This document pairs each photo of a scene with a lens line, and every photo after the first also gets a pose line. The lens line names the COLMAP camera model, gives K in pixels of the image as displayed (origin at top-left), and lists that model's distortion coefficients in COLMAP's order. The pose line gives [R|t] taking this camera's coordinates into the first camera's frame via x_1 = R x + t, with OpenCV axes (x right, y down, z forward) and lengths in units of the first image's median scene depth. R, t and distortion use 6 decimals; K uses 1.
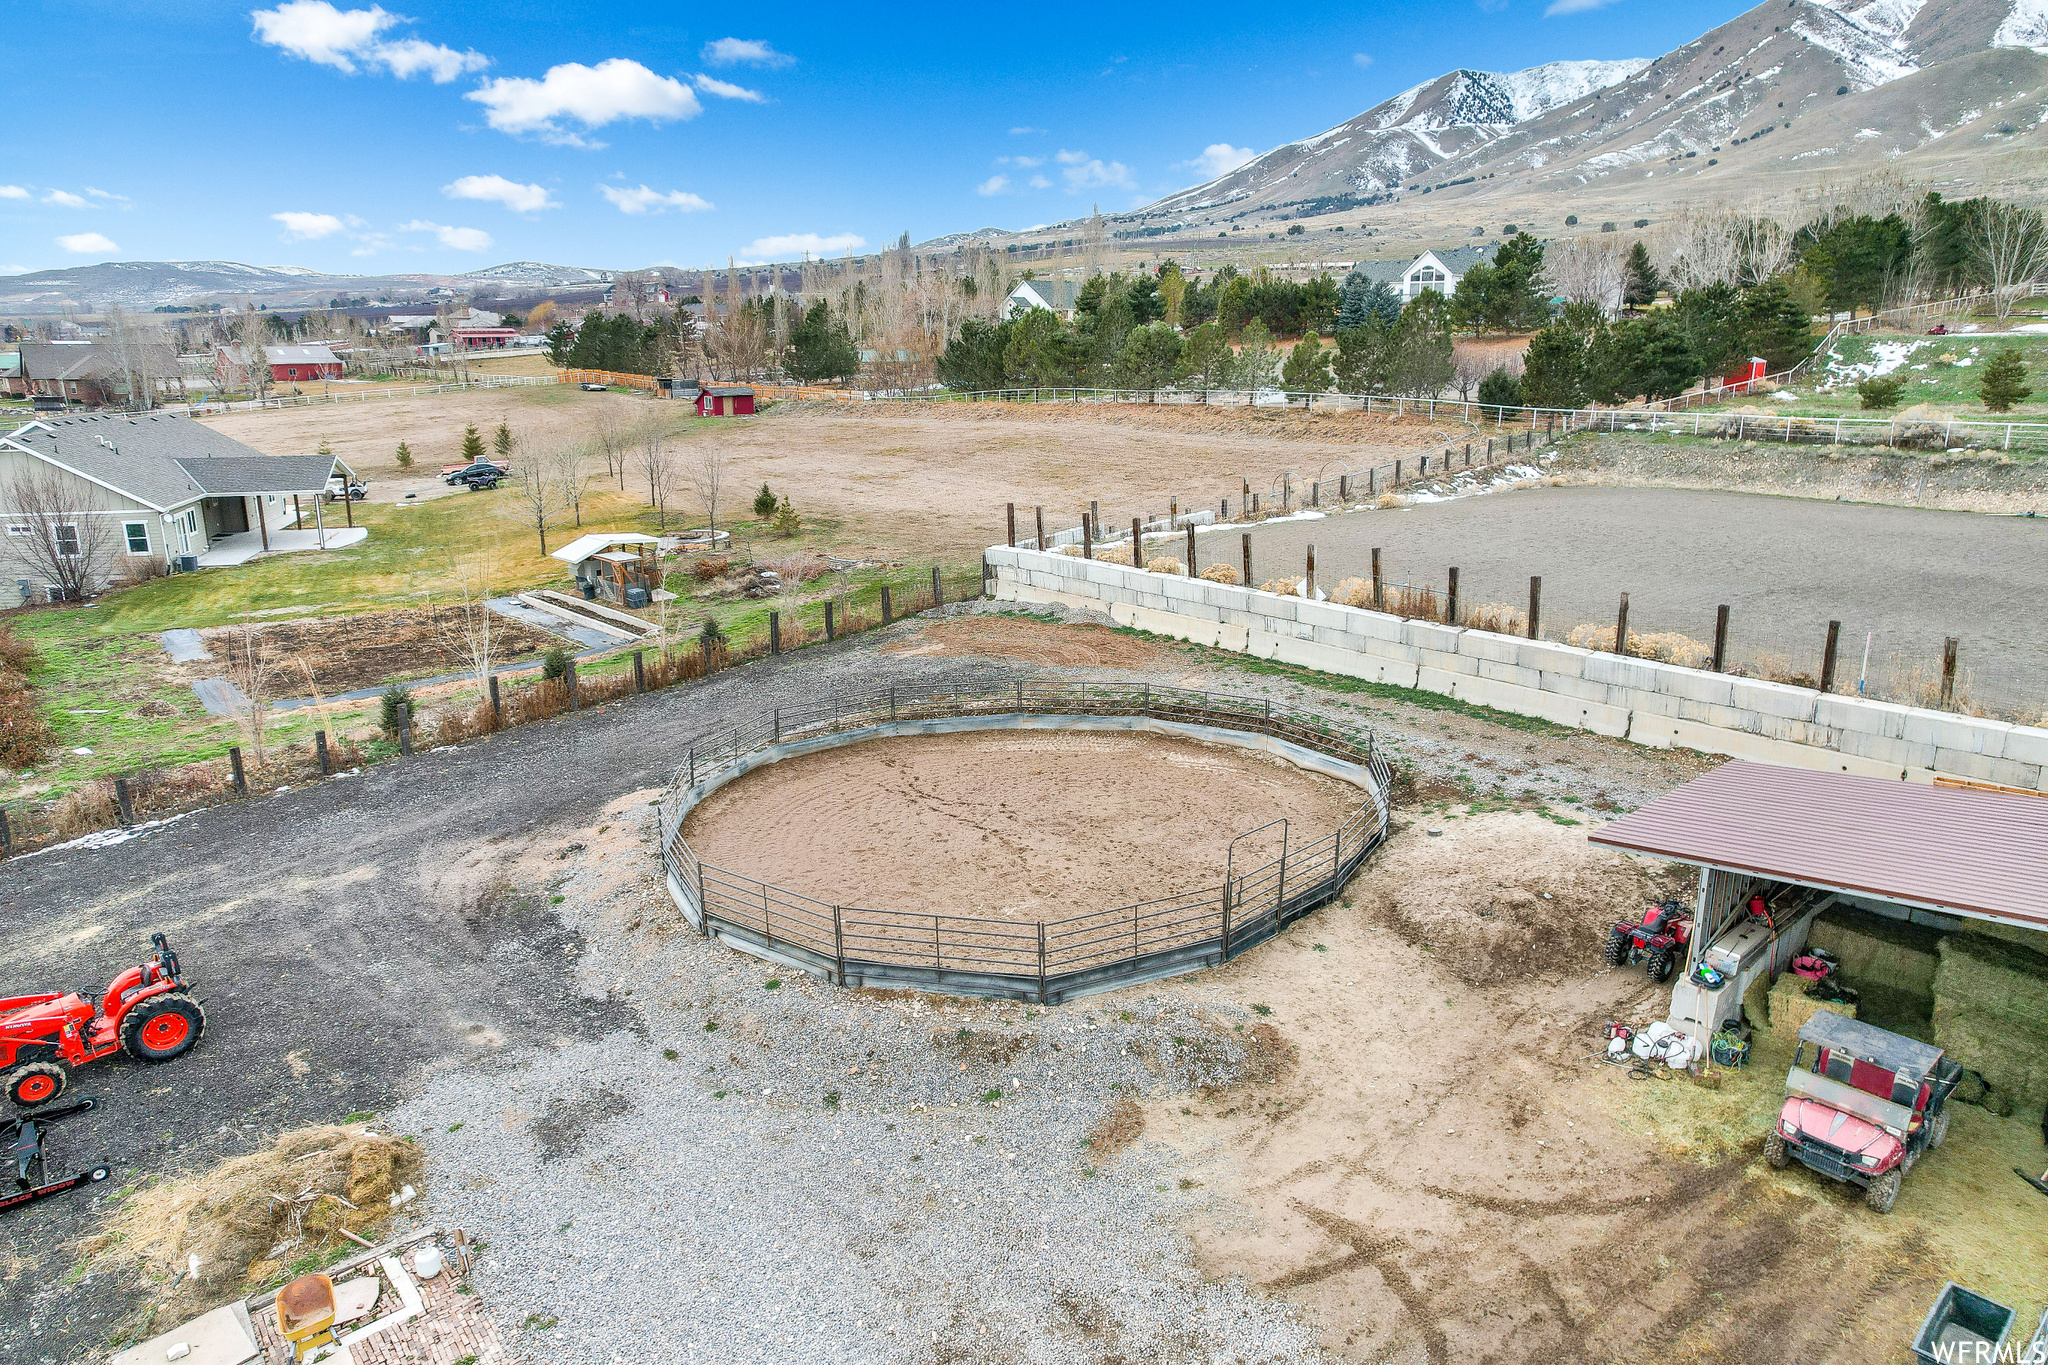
lens RADIAL K [[1307.4, 0, 1024.0], [0, 1307.4, 682.5], [0, 0, 1]] dist [-0.084408, 0.077408]
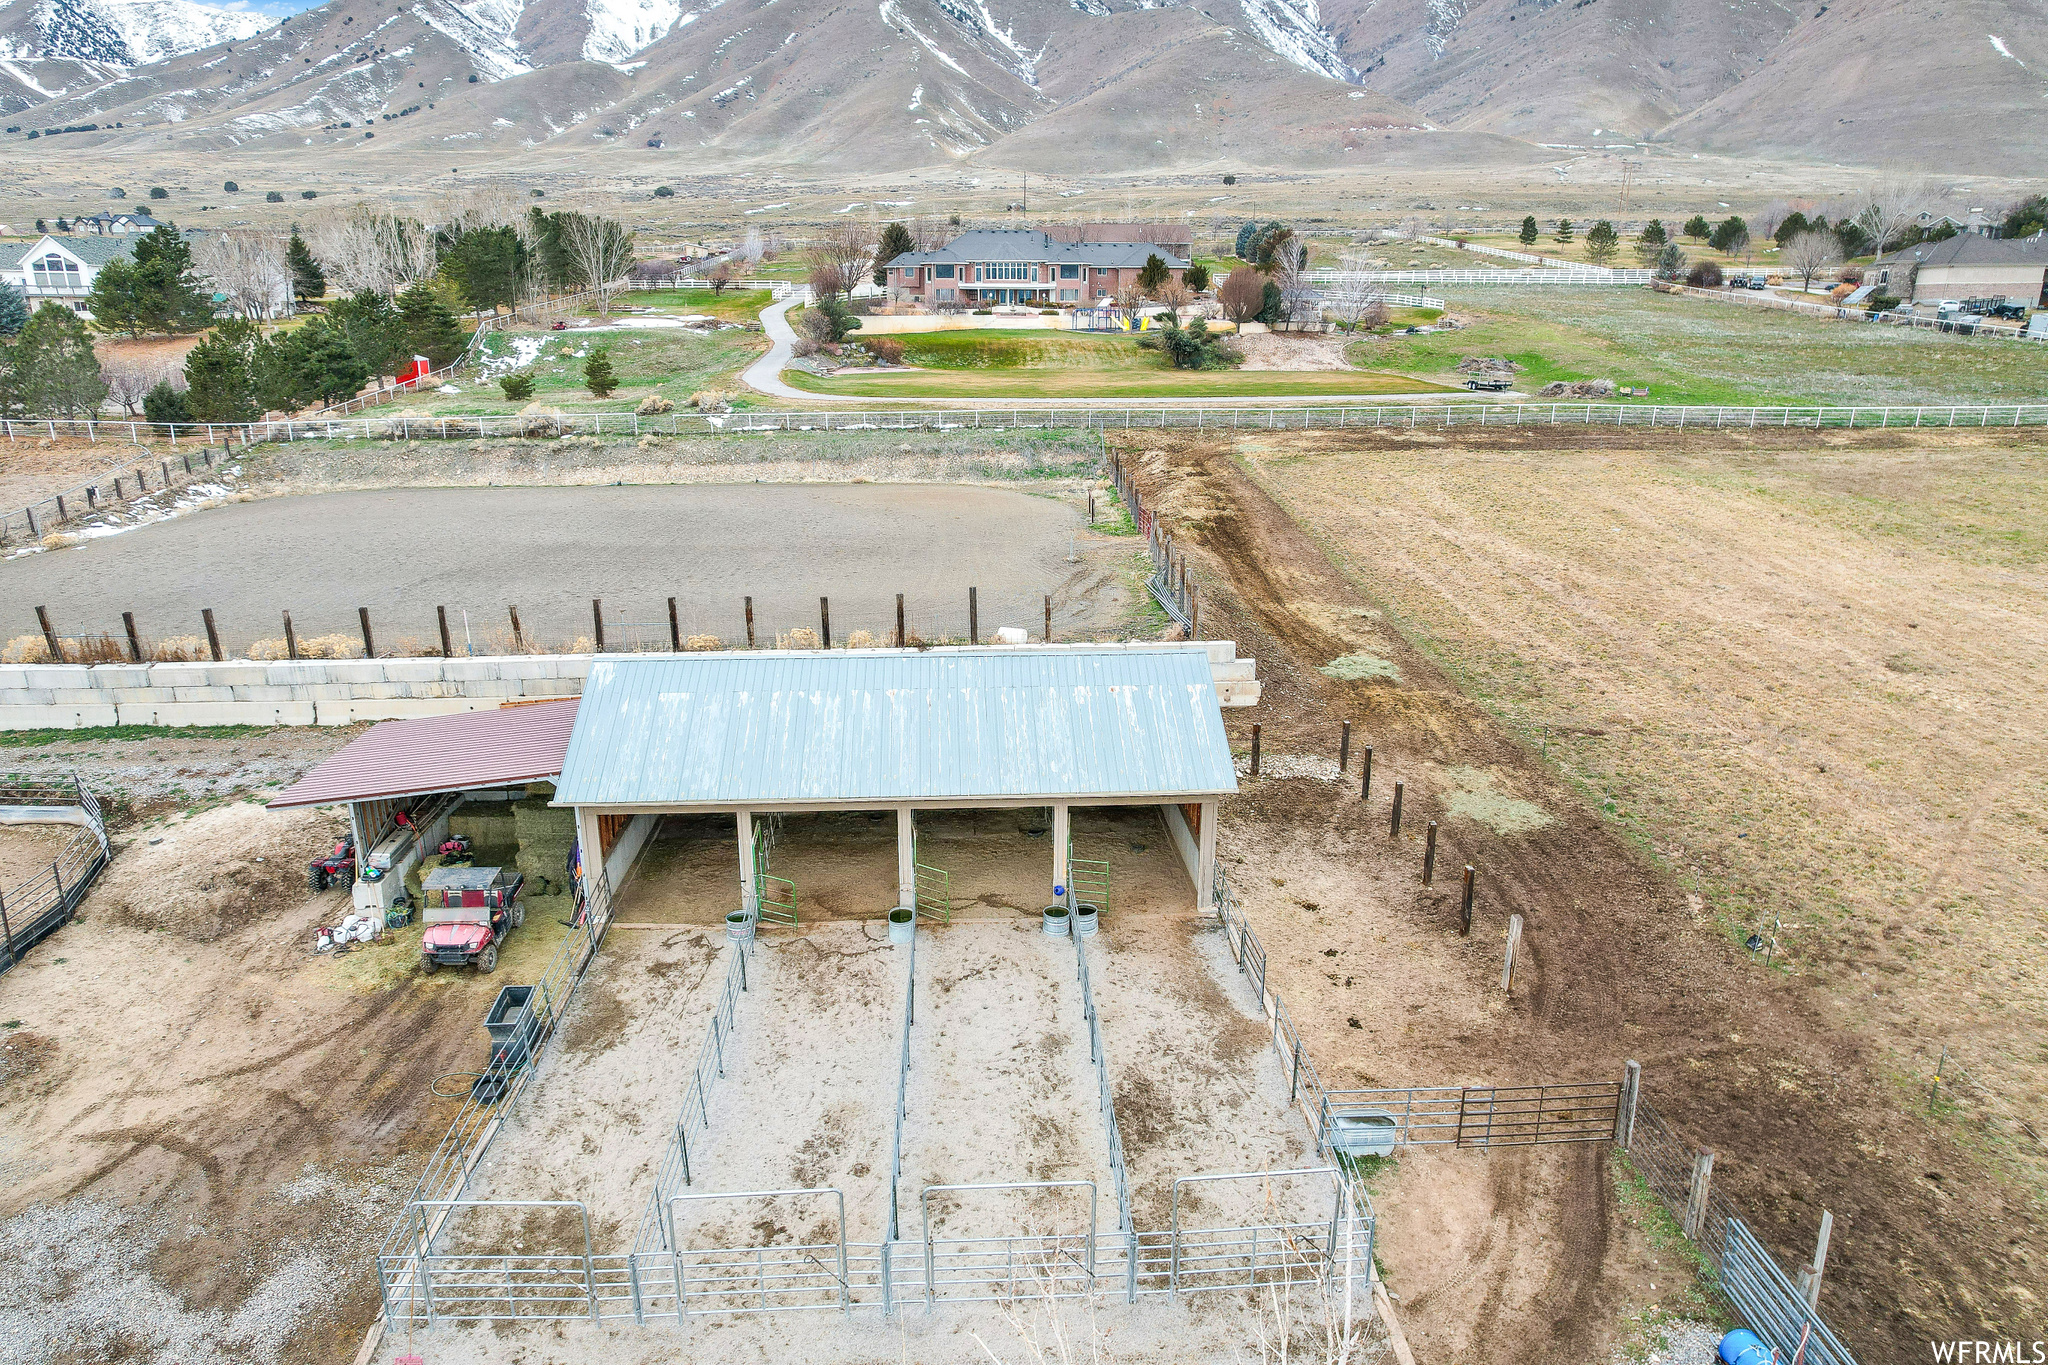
lens RADIAL K [[1307.4, 0, 1024.0], [0, 1307.4, 682.5], [0, 0, 1]] dist [-0.084408, 0.077408]
pose [[0.616682, -0.218155, 0.756381, -0.036784], [0.200495, 0.972674, 0.117074, -0.003333], [-0.761252, 0.079453, 0.643570, -0.280893]]
